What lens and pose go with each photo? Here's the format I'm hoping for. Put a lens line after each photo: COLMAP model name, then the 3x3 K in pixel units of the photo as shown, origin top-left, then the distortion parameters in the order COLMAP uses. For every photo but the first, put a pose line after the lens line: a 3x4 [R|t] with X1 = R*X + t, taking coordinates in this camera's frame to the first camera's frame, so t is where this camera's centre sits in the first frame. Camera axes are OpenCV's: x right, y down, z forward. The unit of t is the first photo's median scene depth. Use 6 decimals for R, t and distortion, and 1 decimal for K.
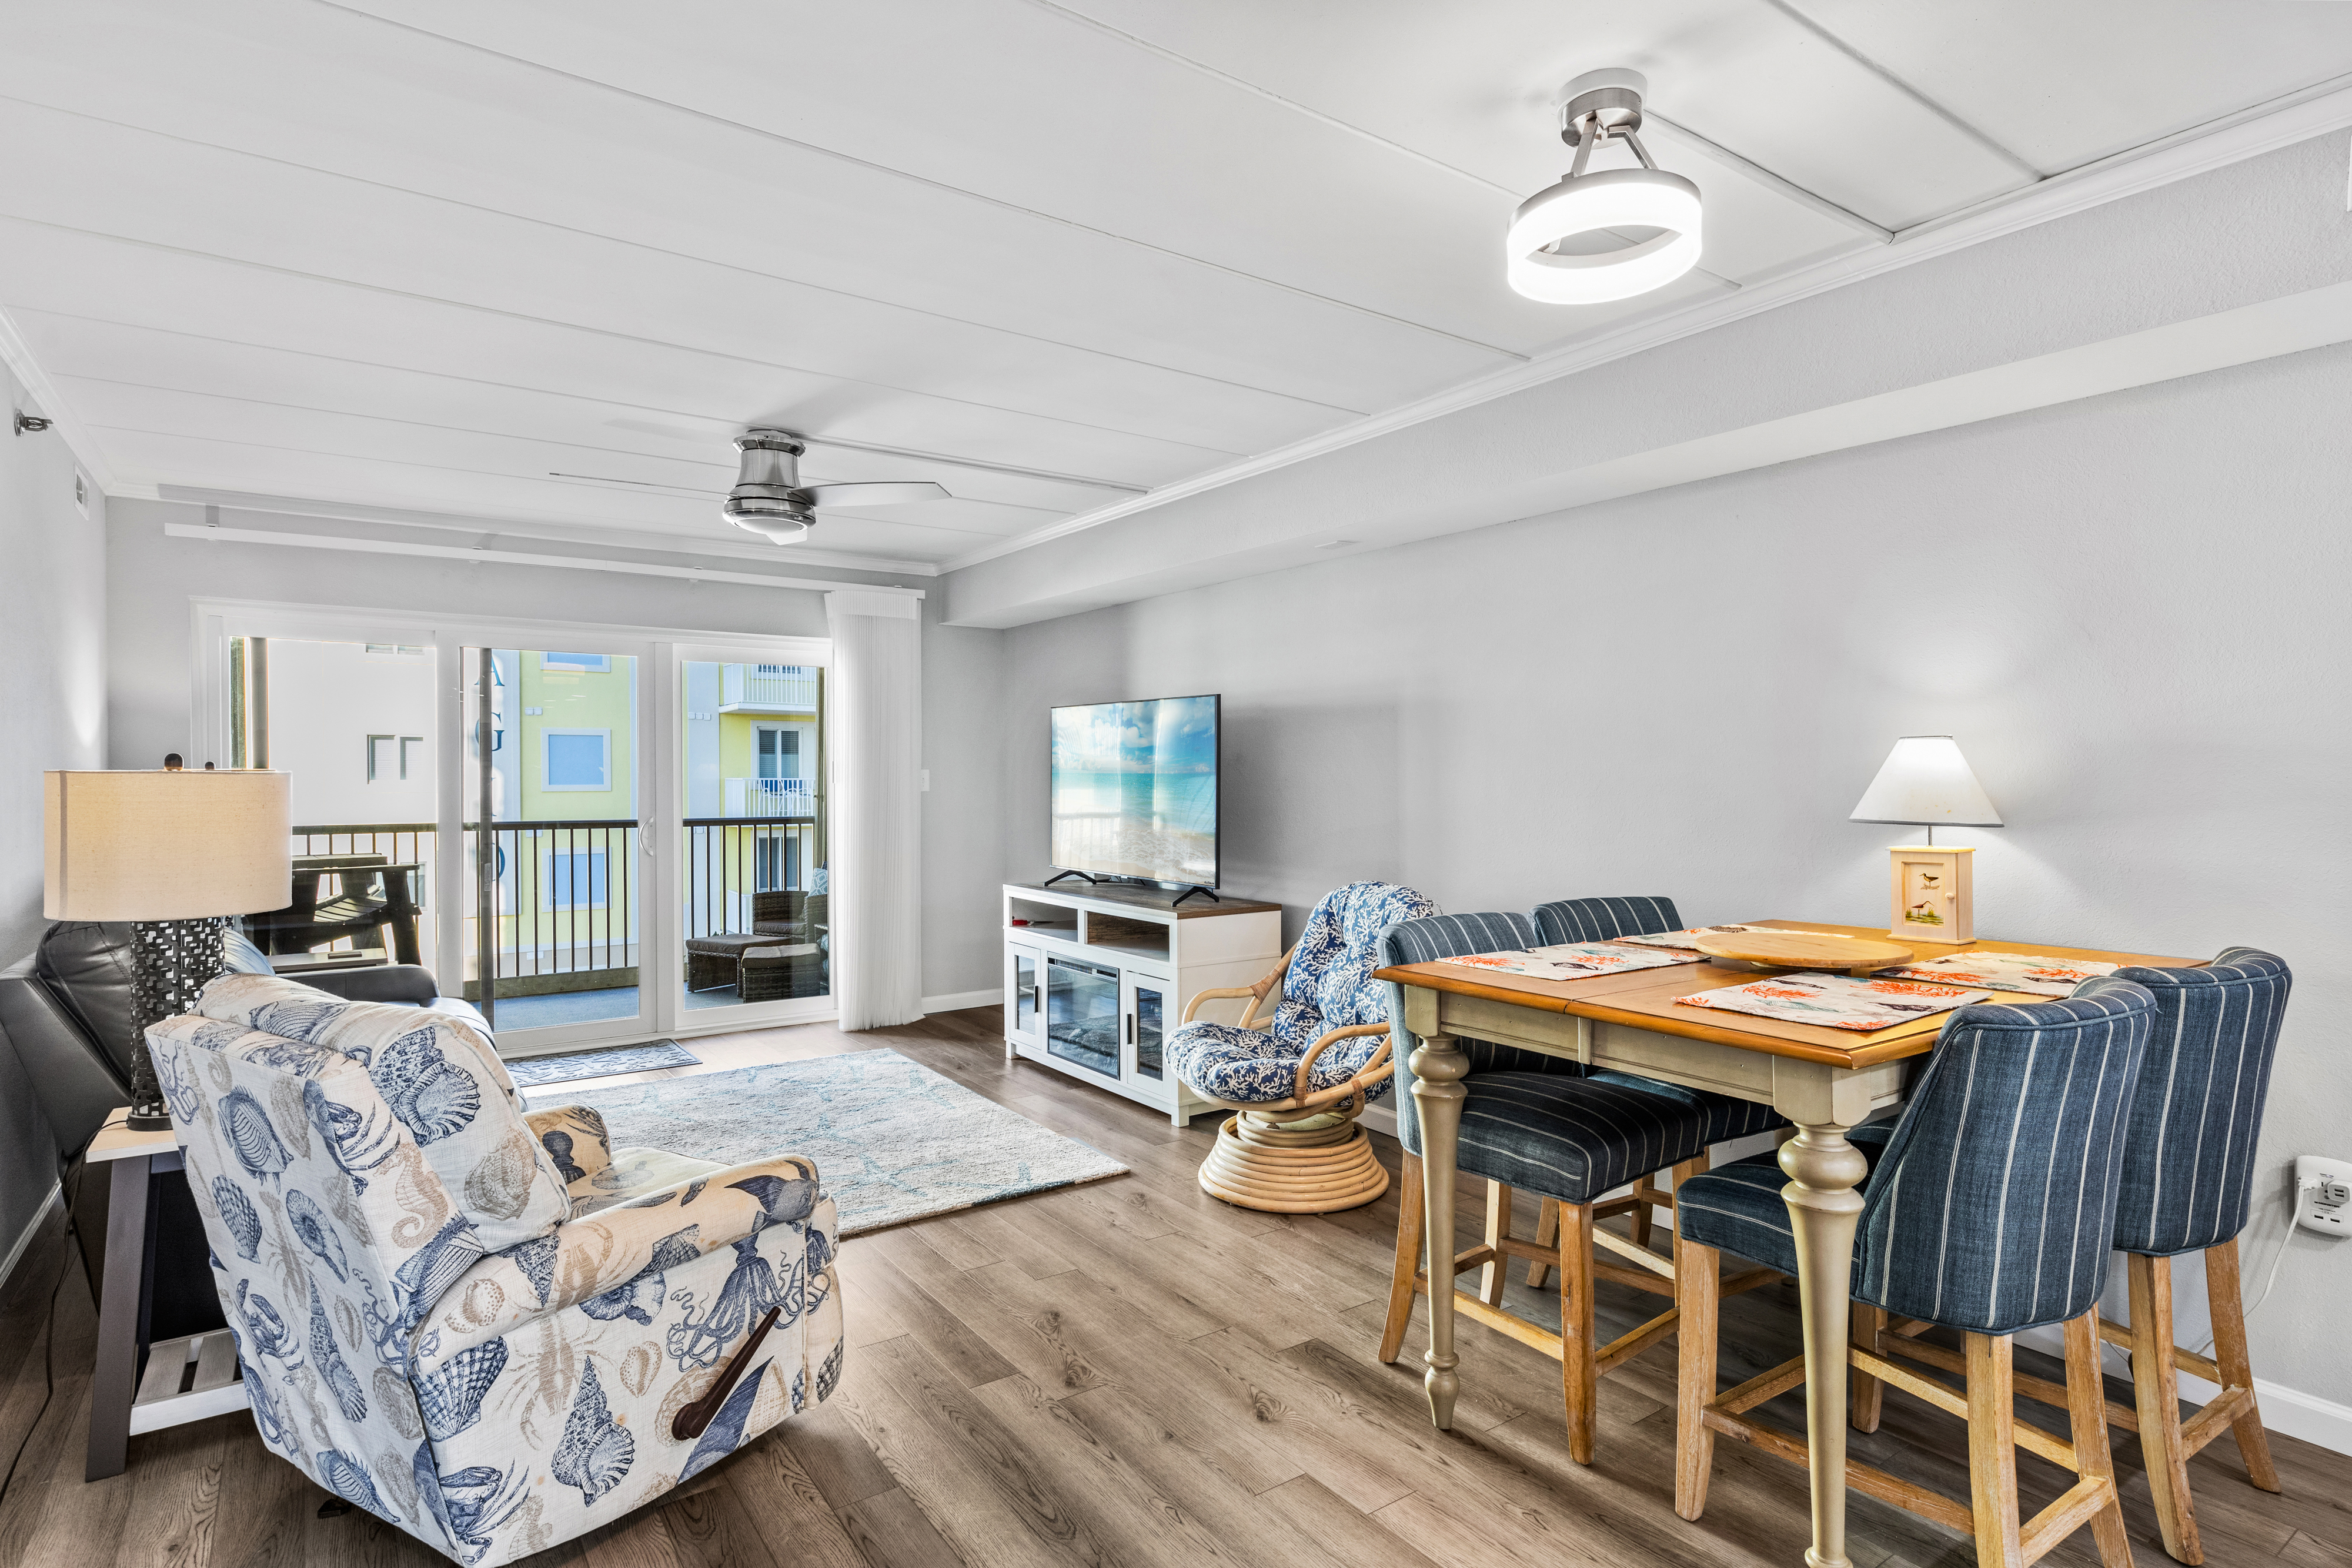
lens RADIAL K [[1226.4, 0, 1180.2], [0, 1226.4, 793.9], [0, 0, 1]] dist [0.002157, 0.000083]
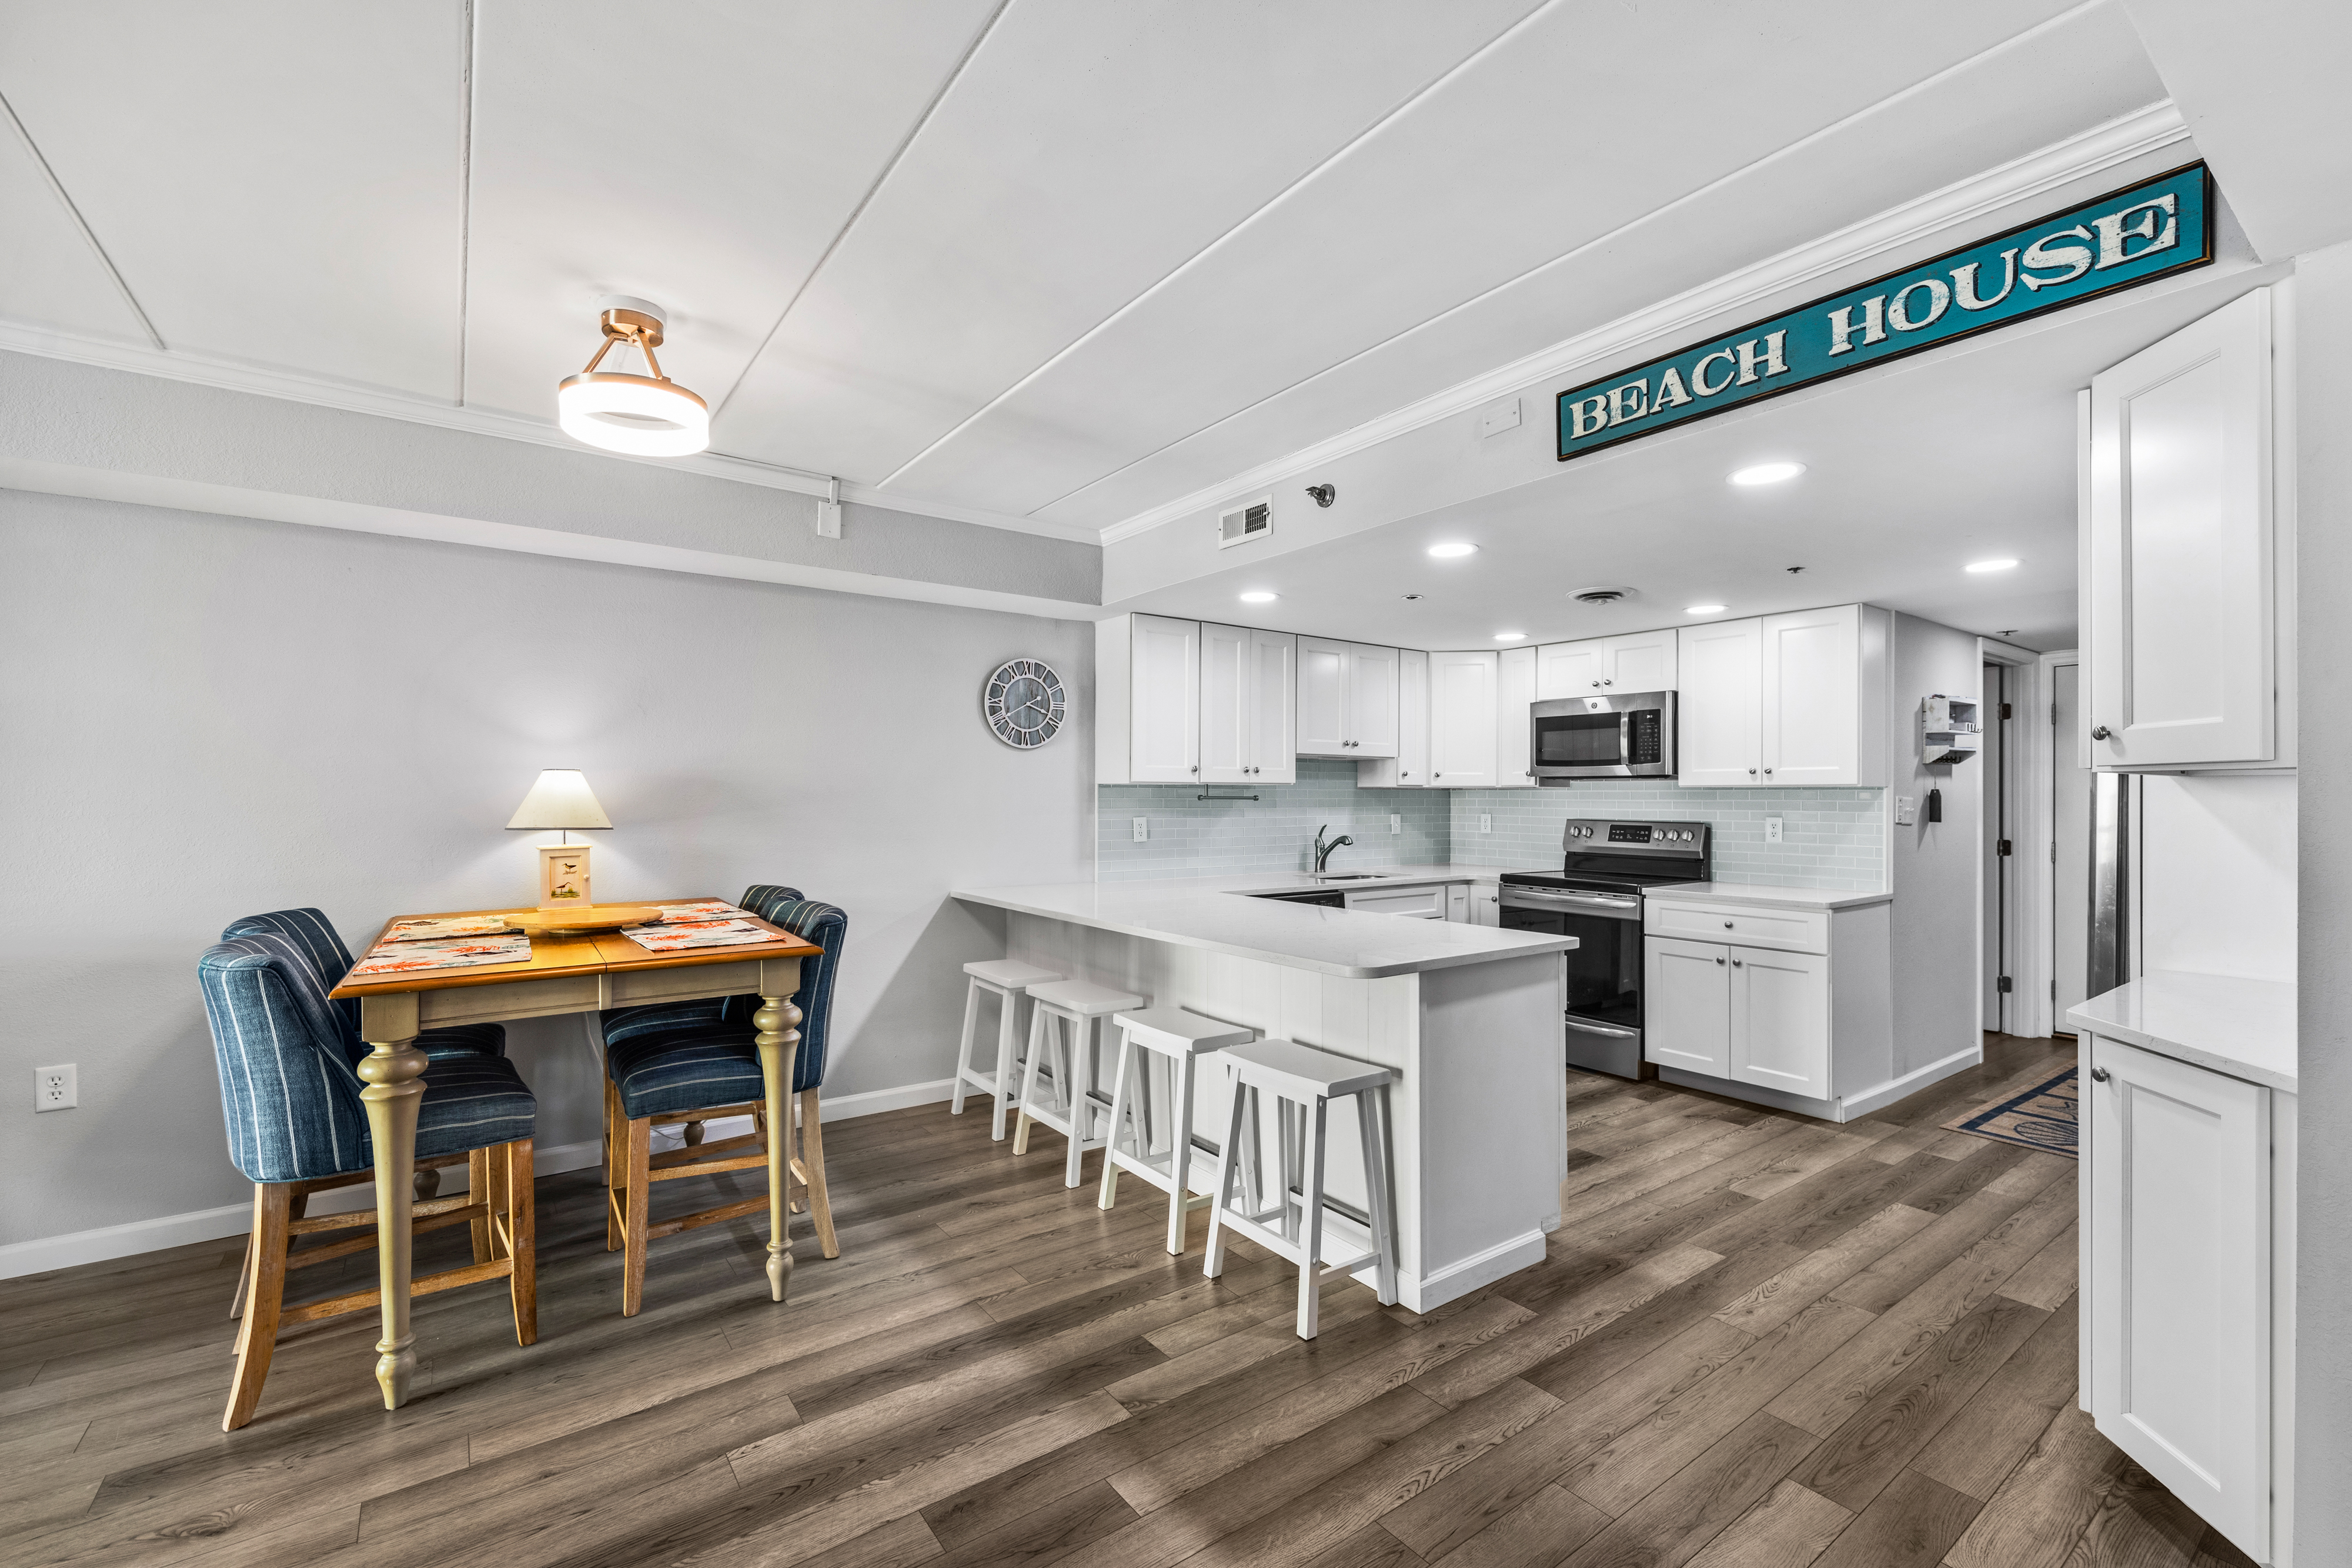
lens RADIAL K [[1007.0, 0, 1180.0], [0, 1007.0, 801.2], [0, 0, 1]] dist [0.004004, -0.000059]
pose [[-0.018028, -0.001634, 0.999836, -0.410901], [0.013659, 0.999905, 0.001881, -0.000949], [-0.999744, 0.013690, -0.018004, 0.200182]]
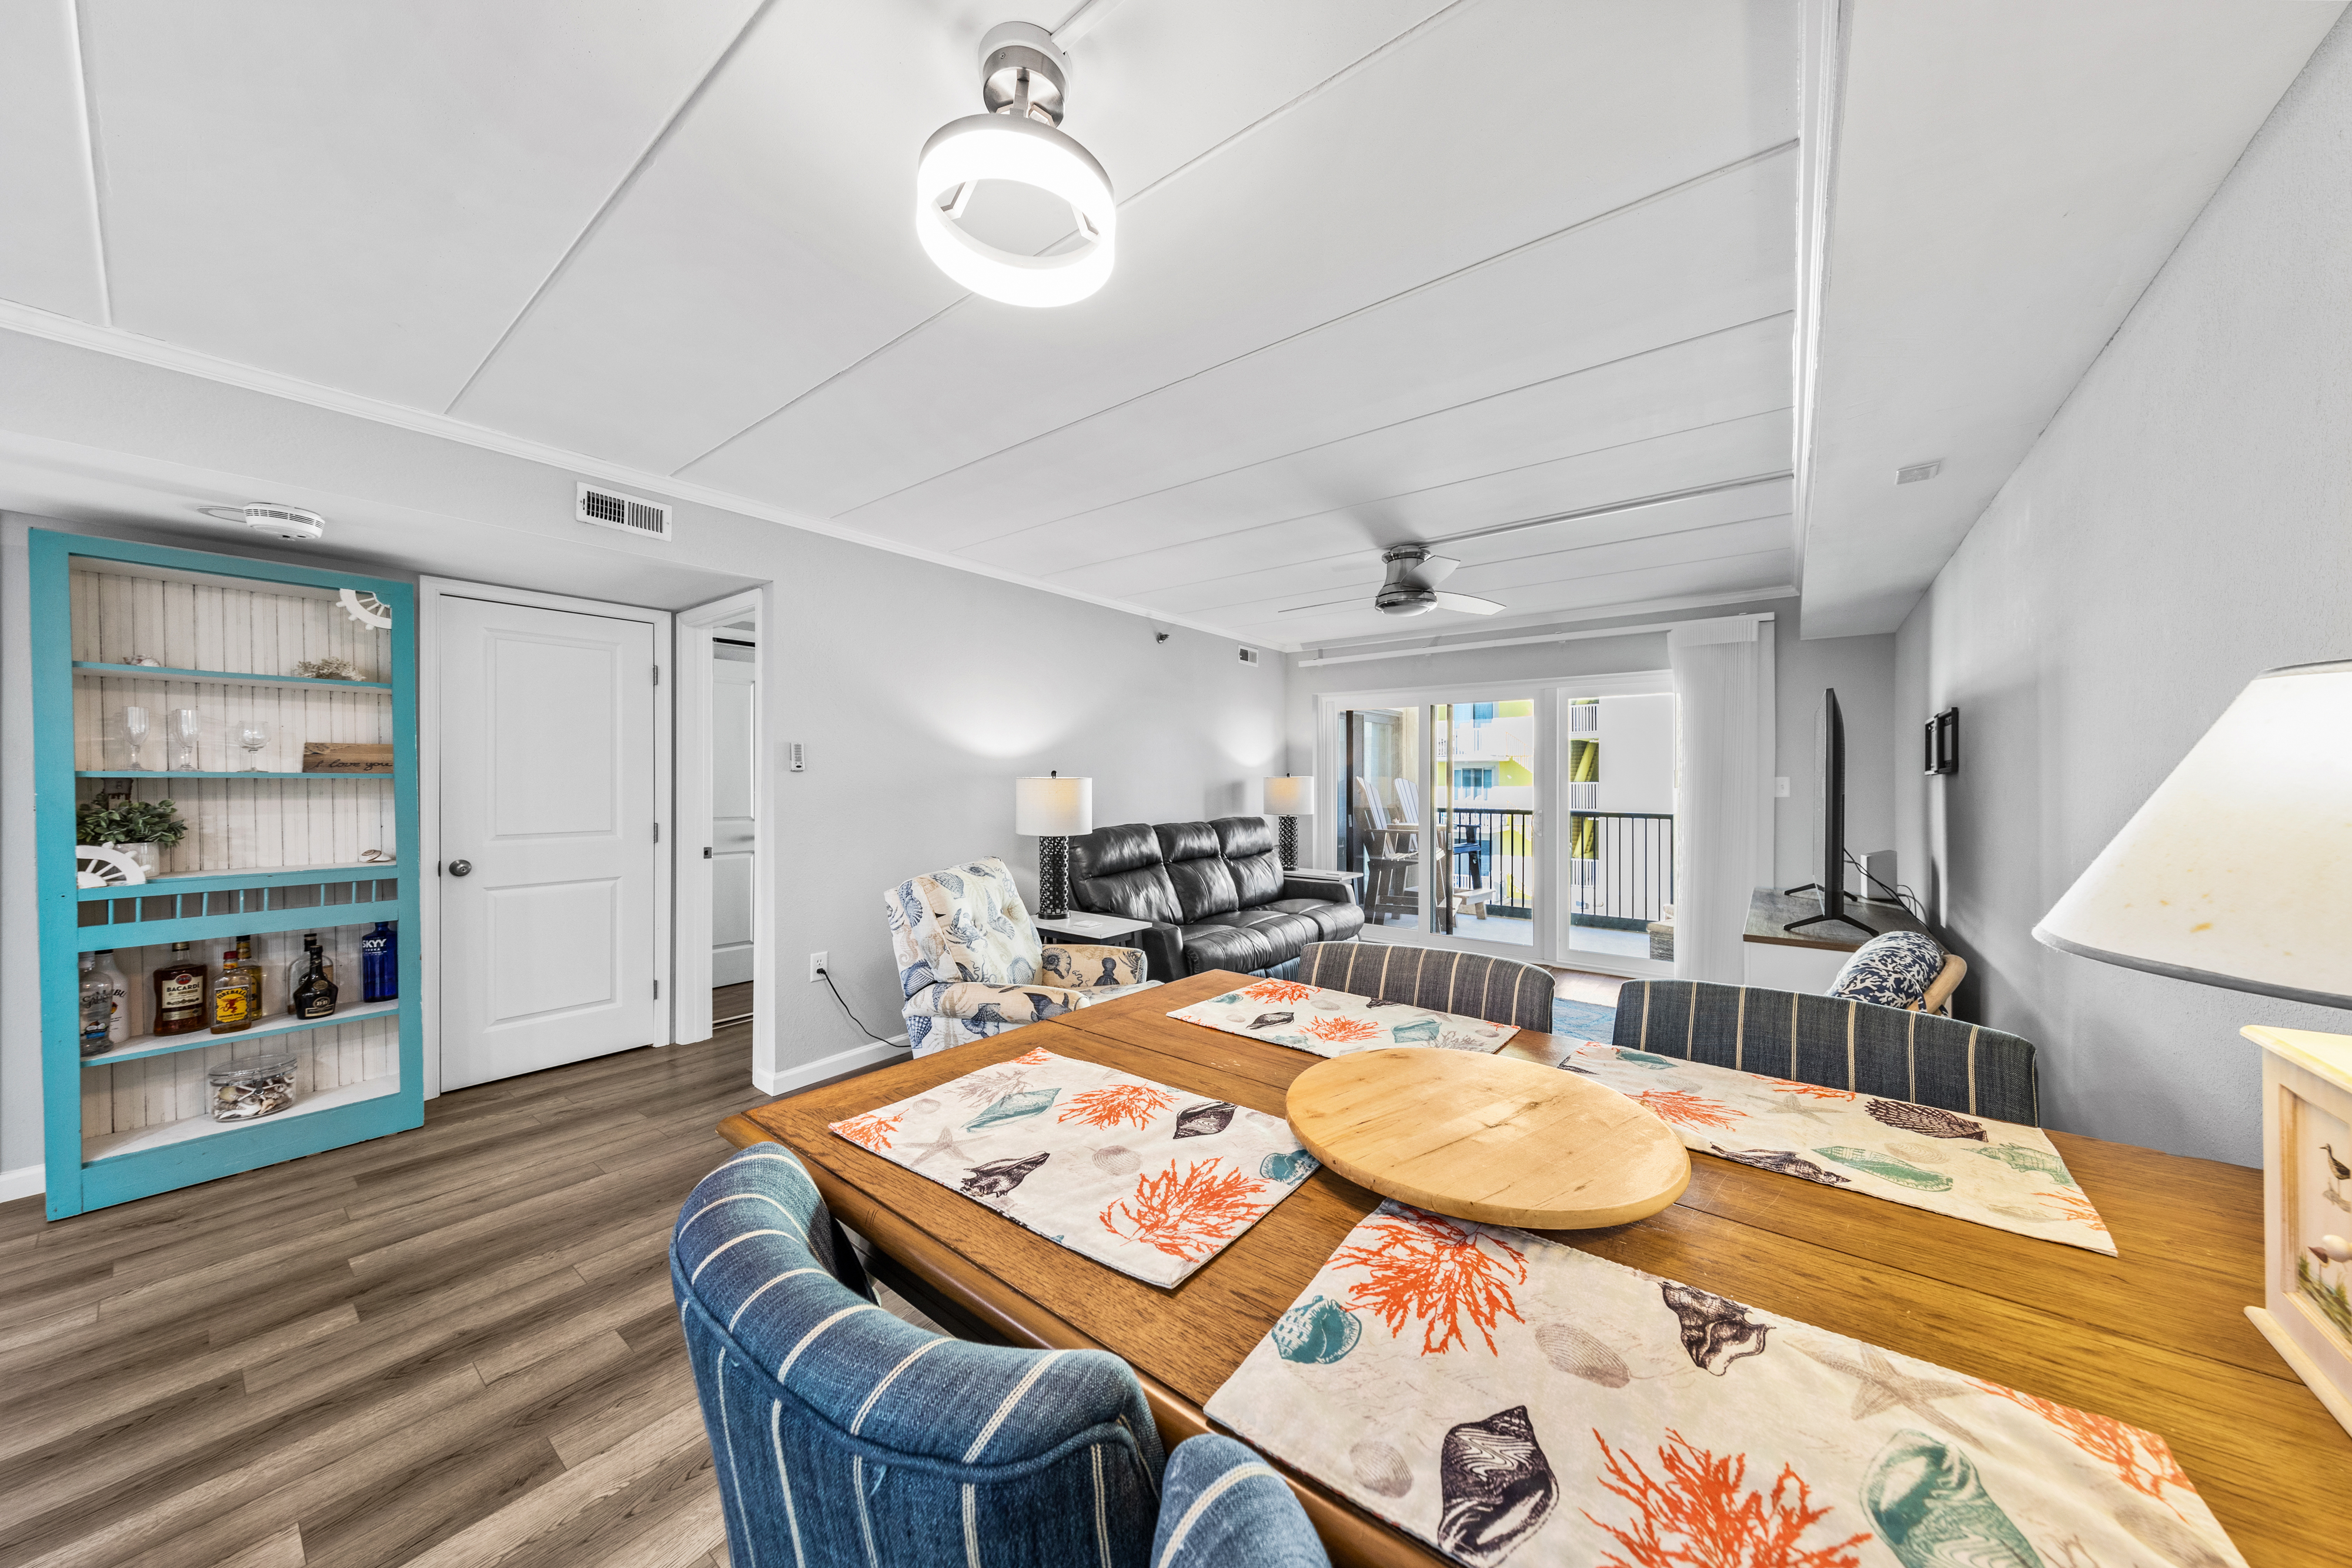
lens RADIAL K [[783.2, 0, 1180.7], [0, 783.2, 779.9], [0, 0, 1]] dist [0.000245, 0.000006]
pose [[0.292984, 0.004545, -0.956107, 0.480326], [-0.018073, 0.999836, -0.000785, -0.010761], [0.955947, 0.017510, 0.293018, 0.470855]]
